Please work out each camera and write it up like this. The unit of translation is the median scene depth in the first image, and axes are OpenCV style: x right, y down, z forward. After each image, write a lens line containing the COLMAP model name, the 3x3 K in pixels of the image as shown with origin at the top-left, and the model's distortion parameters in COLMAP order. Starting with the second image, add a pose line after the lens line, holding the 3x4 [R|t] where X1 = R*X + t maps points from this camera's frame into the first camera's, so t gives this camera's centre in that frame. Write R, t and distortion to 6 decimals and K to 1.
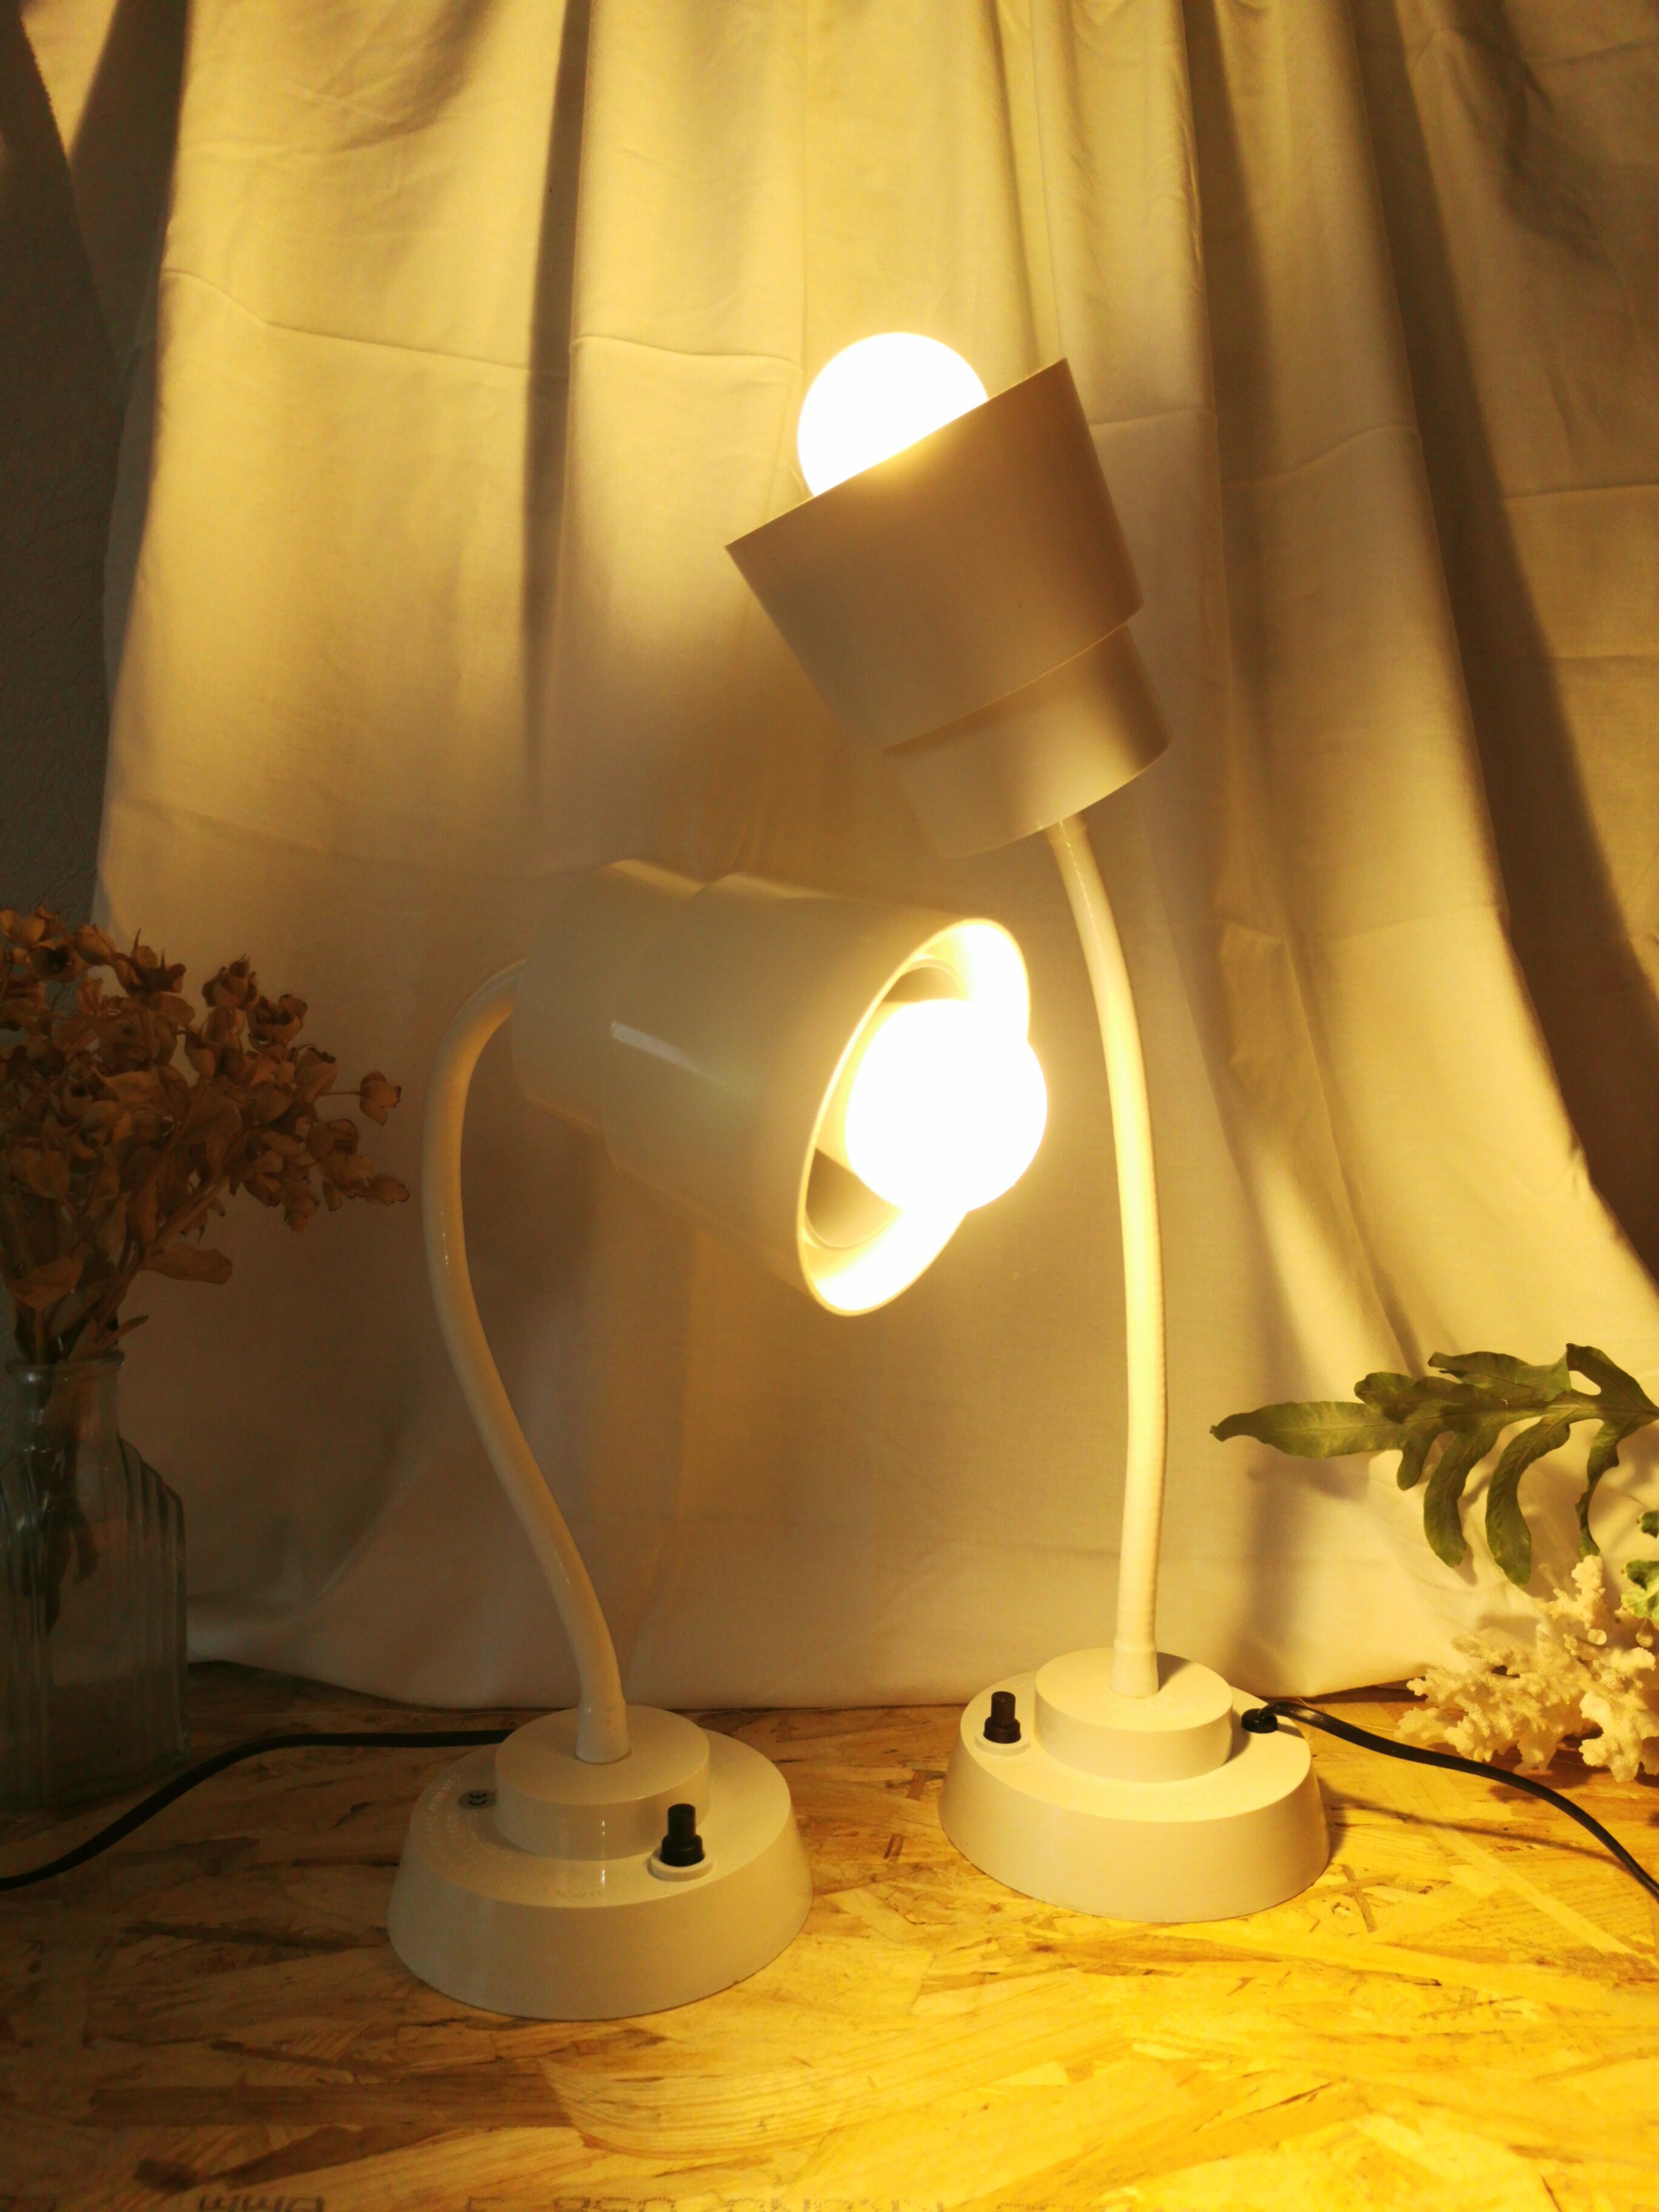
lens RADIAL K [[1723.8, 0, 831.9], [0, 1723.8, 1106.1], [0, 0, 1]] dist [0.006032, 0.004300]
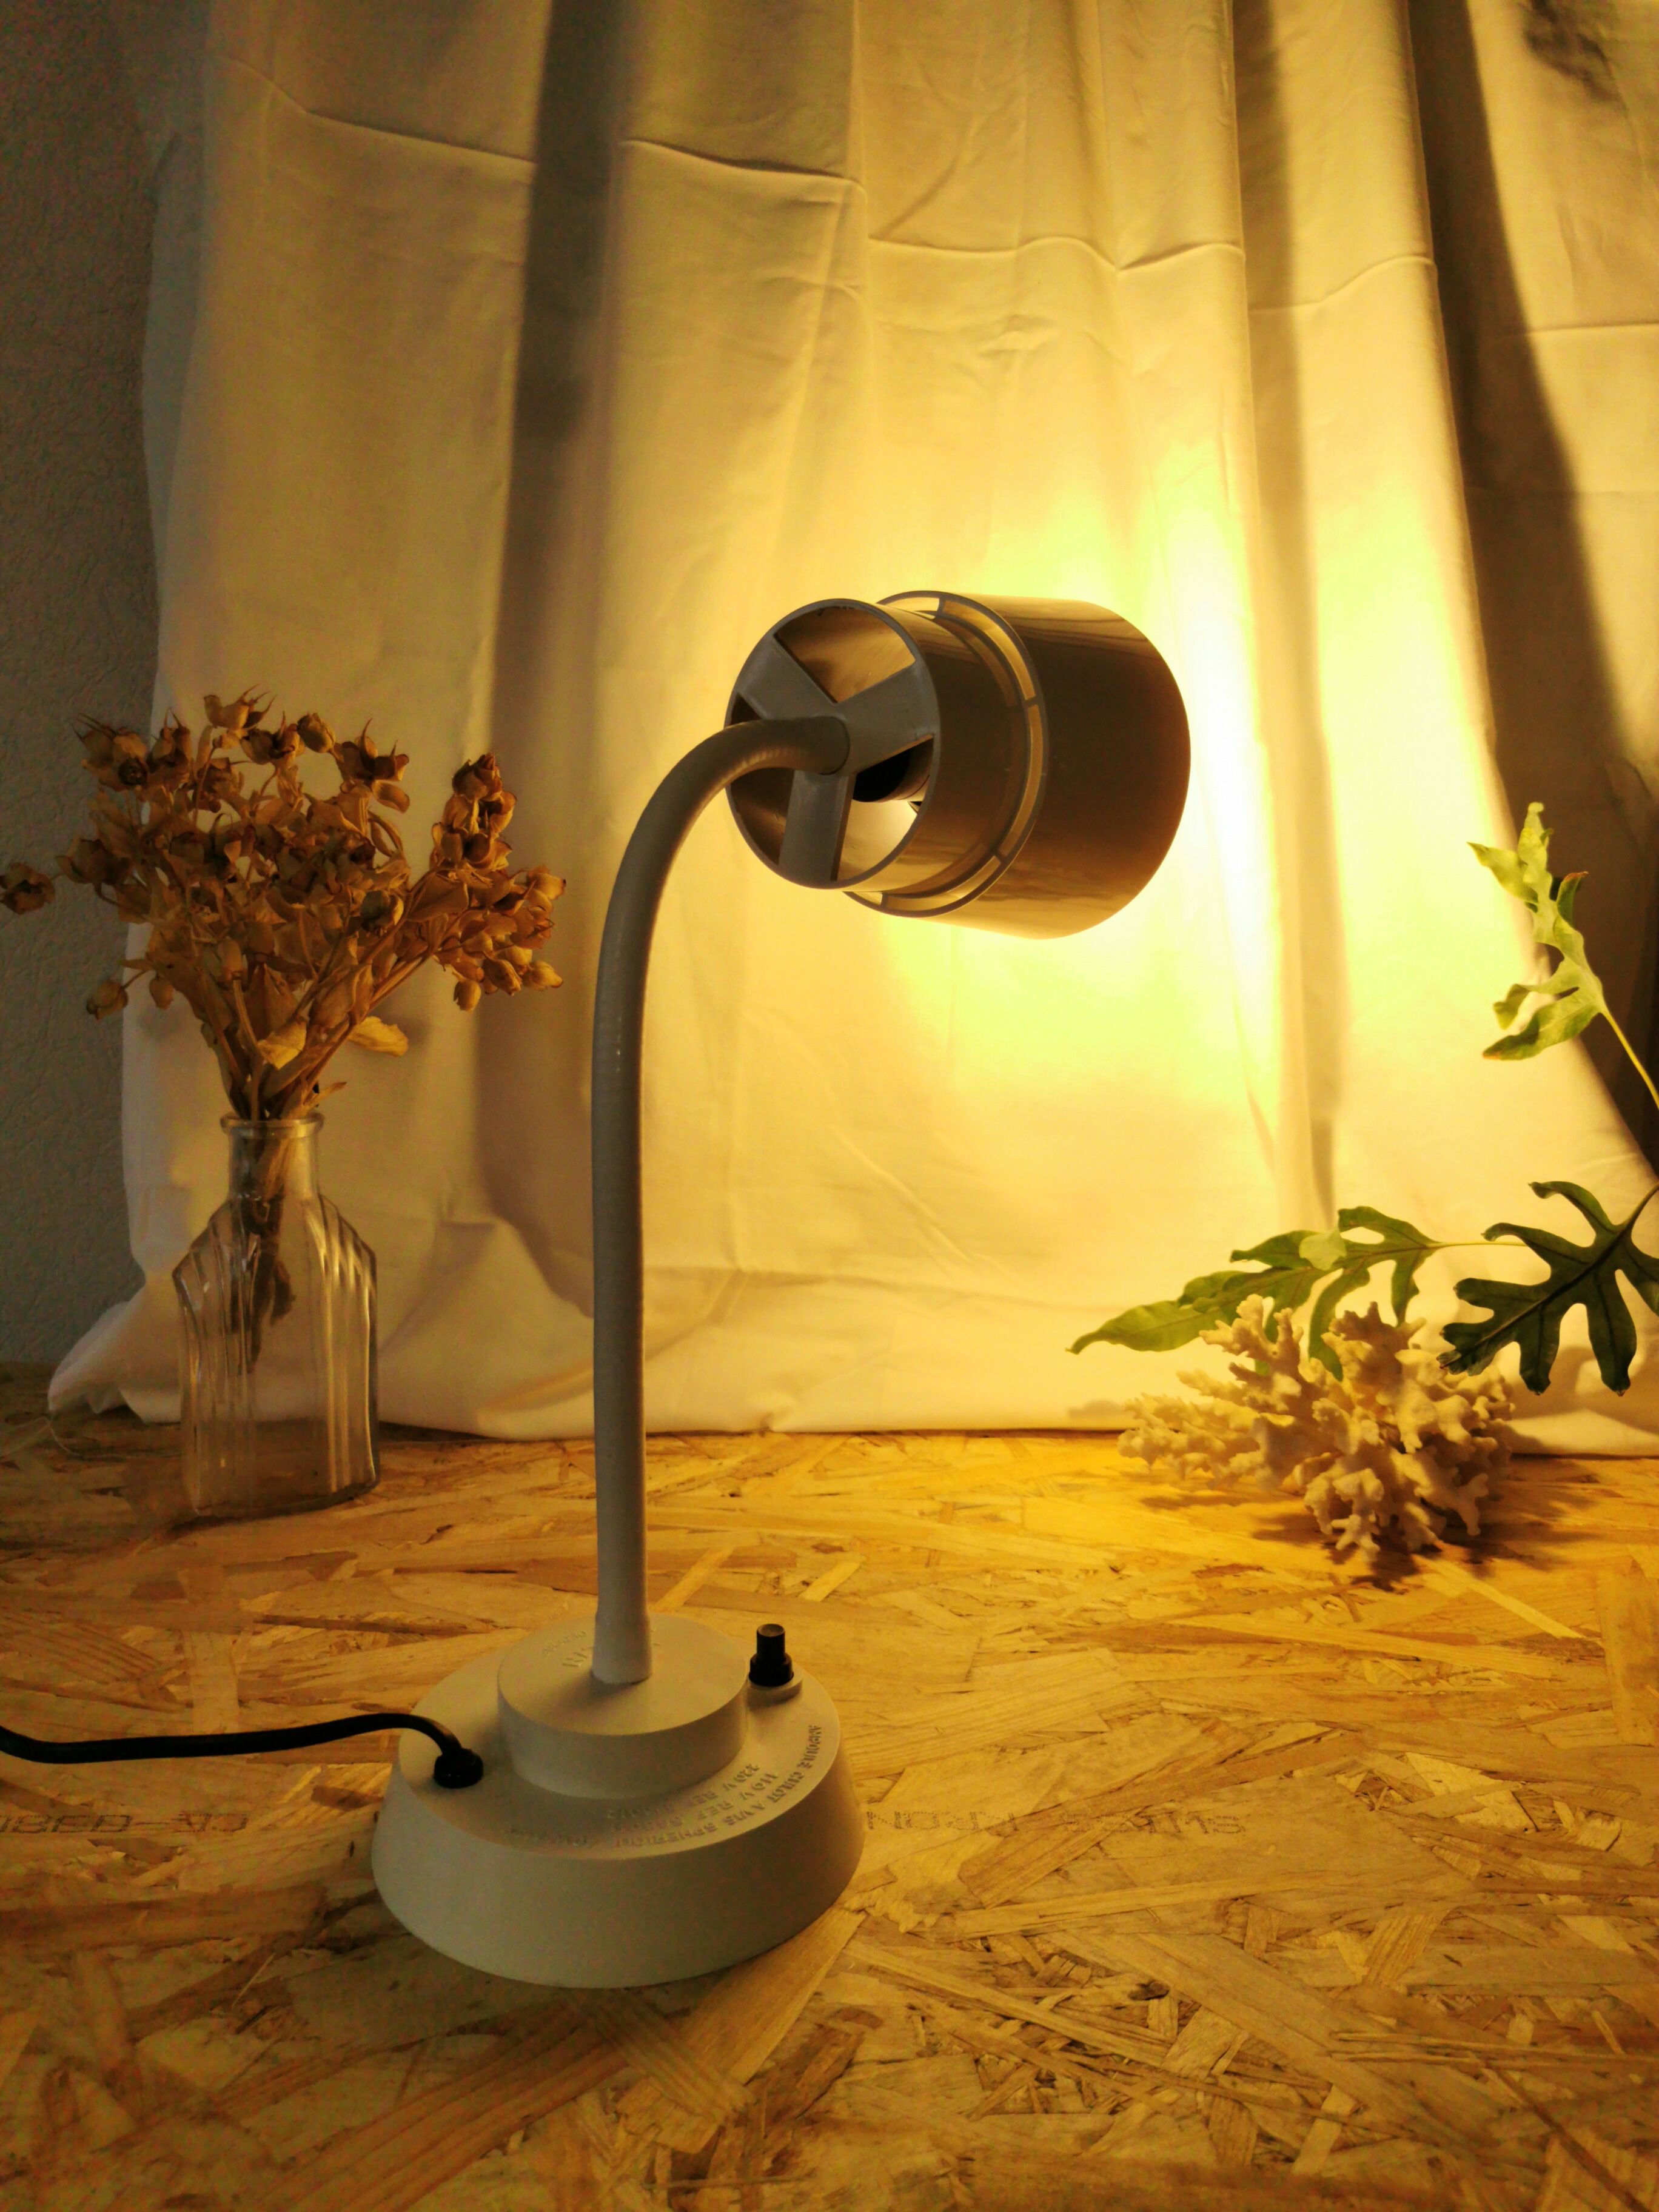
lens RADIAL K [[1717.4, 0, 829.3], [0, 1717.4, 1108.1], [0, 0, 1]] dist [0.014648, 0.002983]
pose [[0.998898, 0.011982, 0.045373, -0.096524], [-0.015767, 0.996342, 0.083994, 0.050586], [-0.044200, -0.084617, 0.995433, -0.093604]]
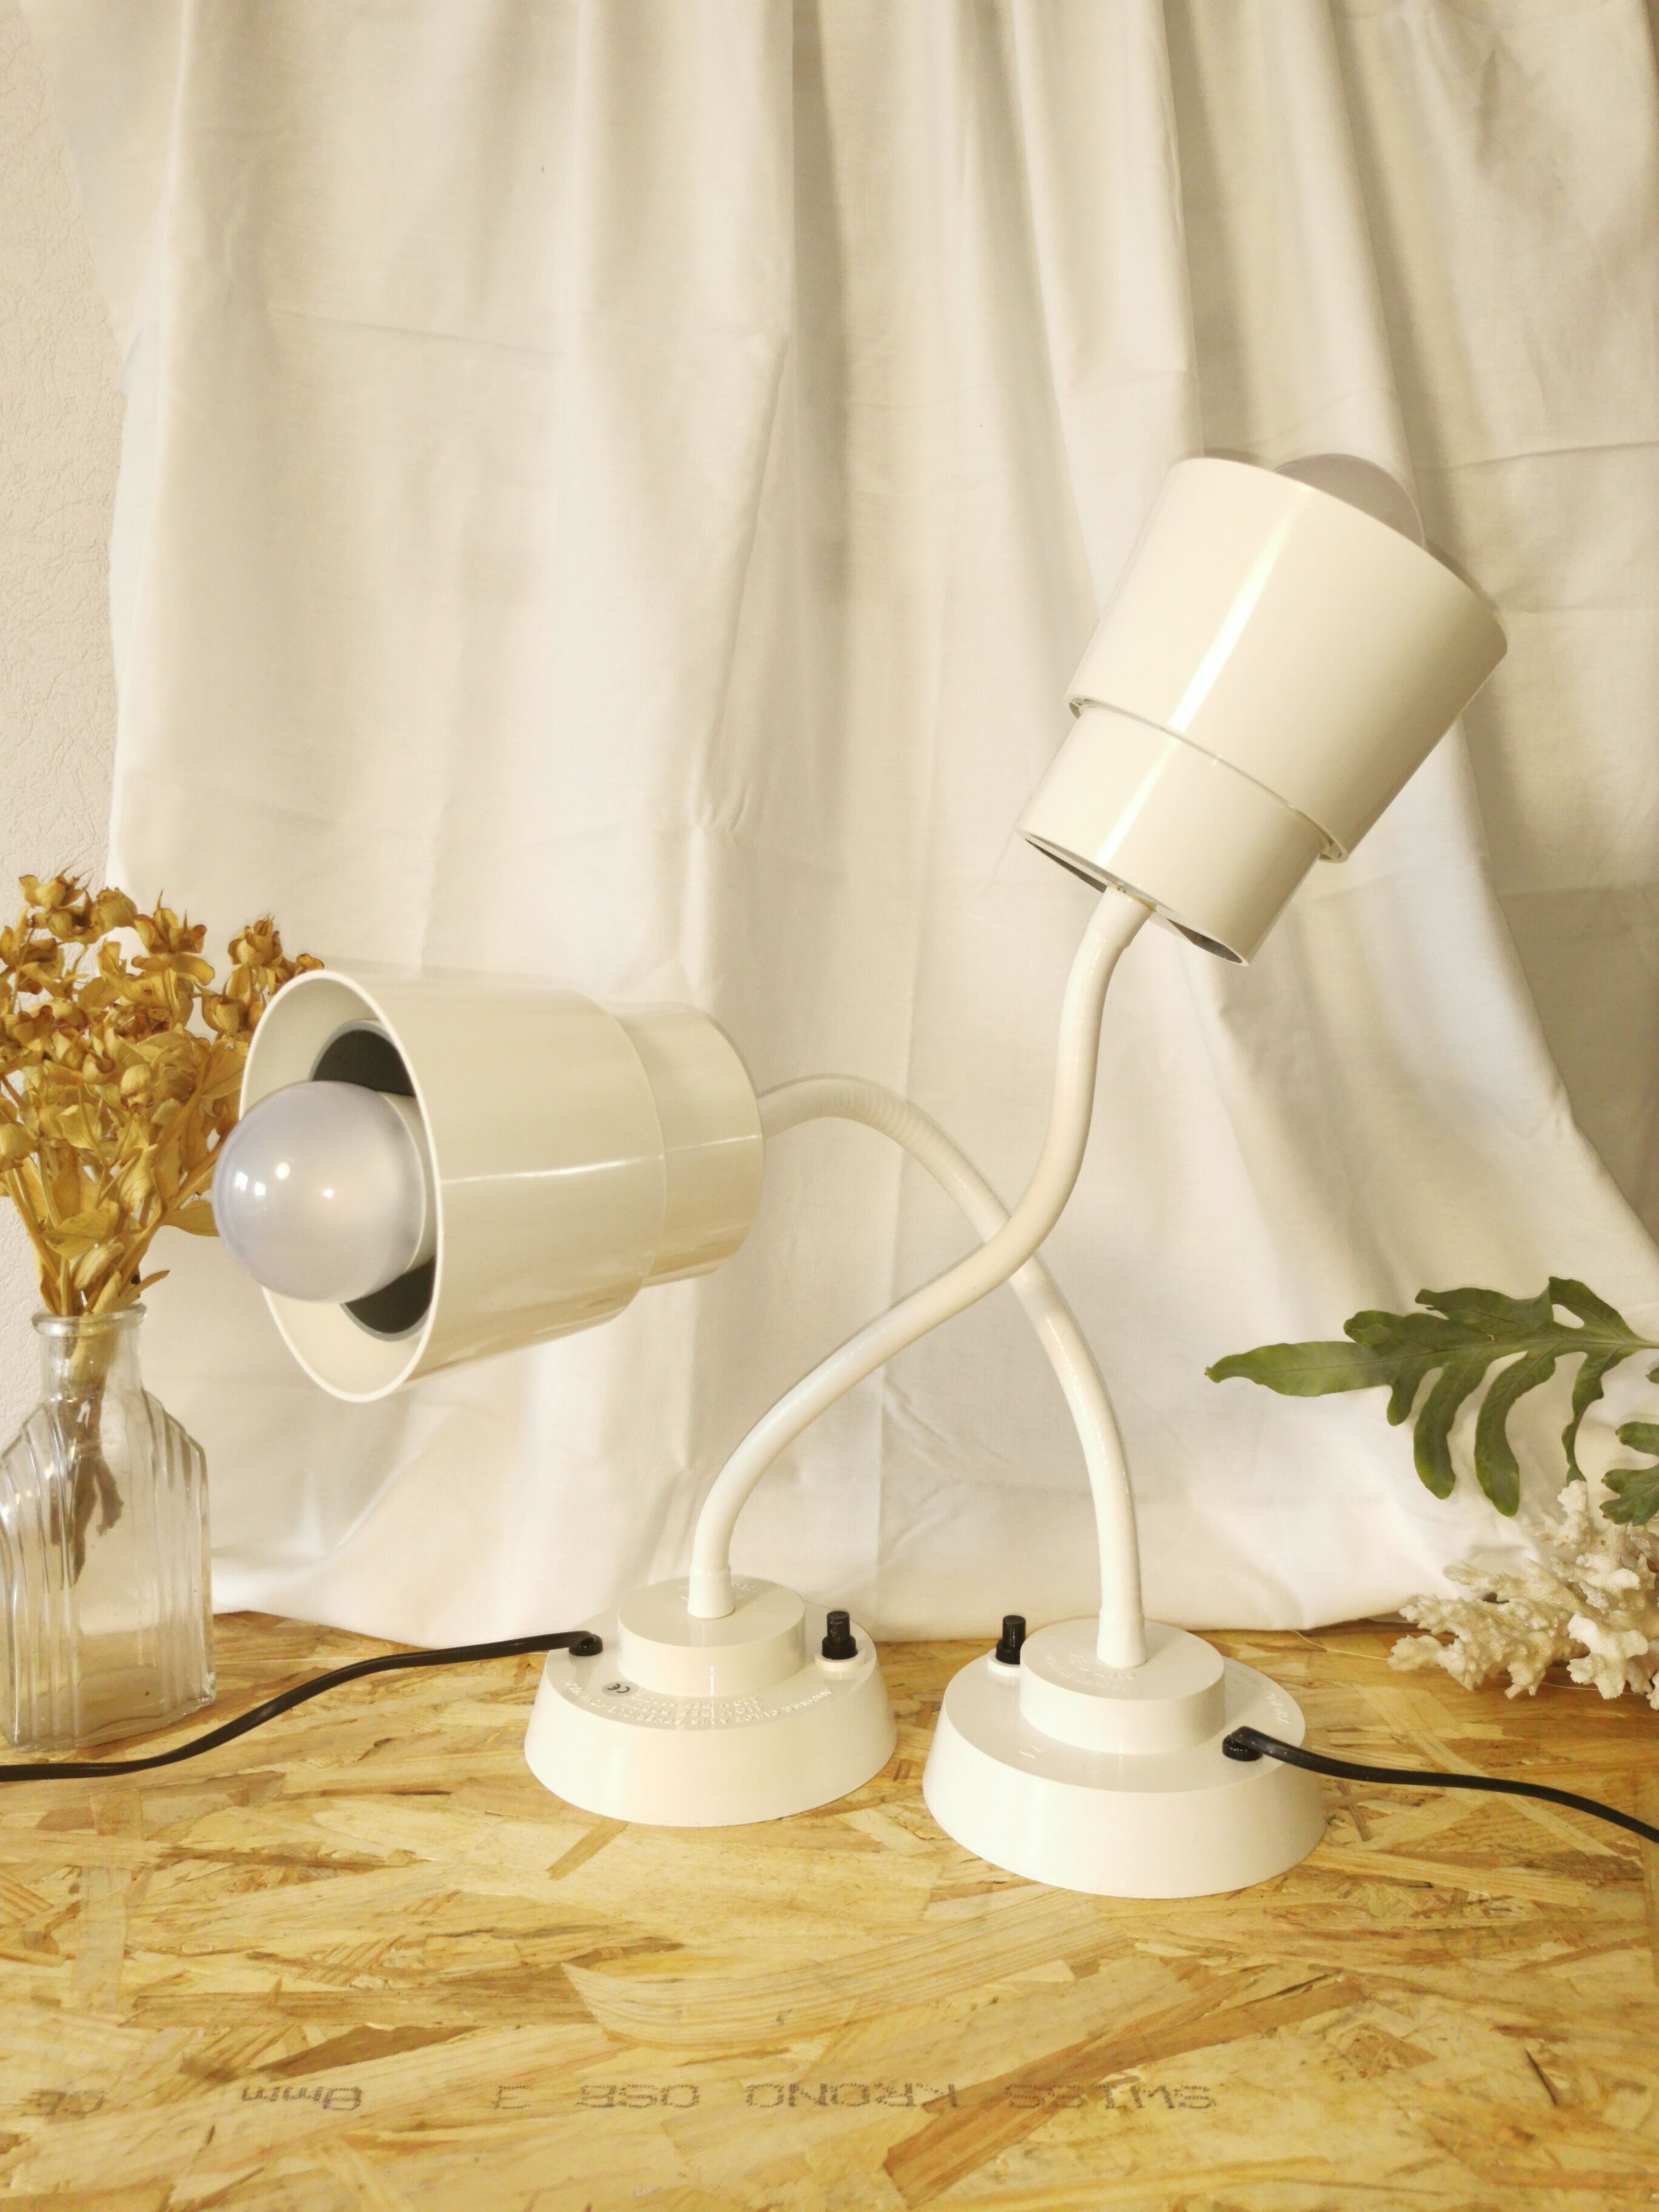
lens RADIAL K [[1723.8, 0, 831.9], [0, 1723.8, 1106.1], [0, 0, 1]] dist [0.006032, 0.004300]
pose [[0.999909, -0.013439, 0.000735, -0.001901], [0.013437, 0.999905, 0.003006, 0.032446], [-0.000775, -0.002996, 0.999995, -0.032493]]
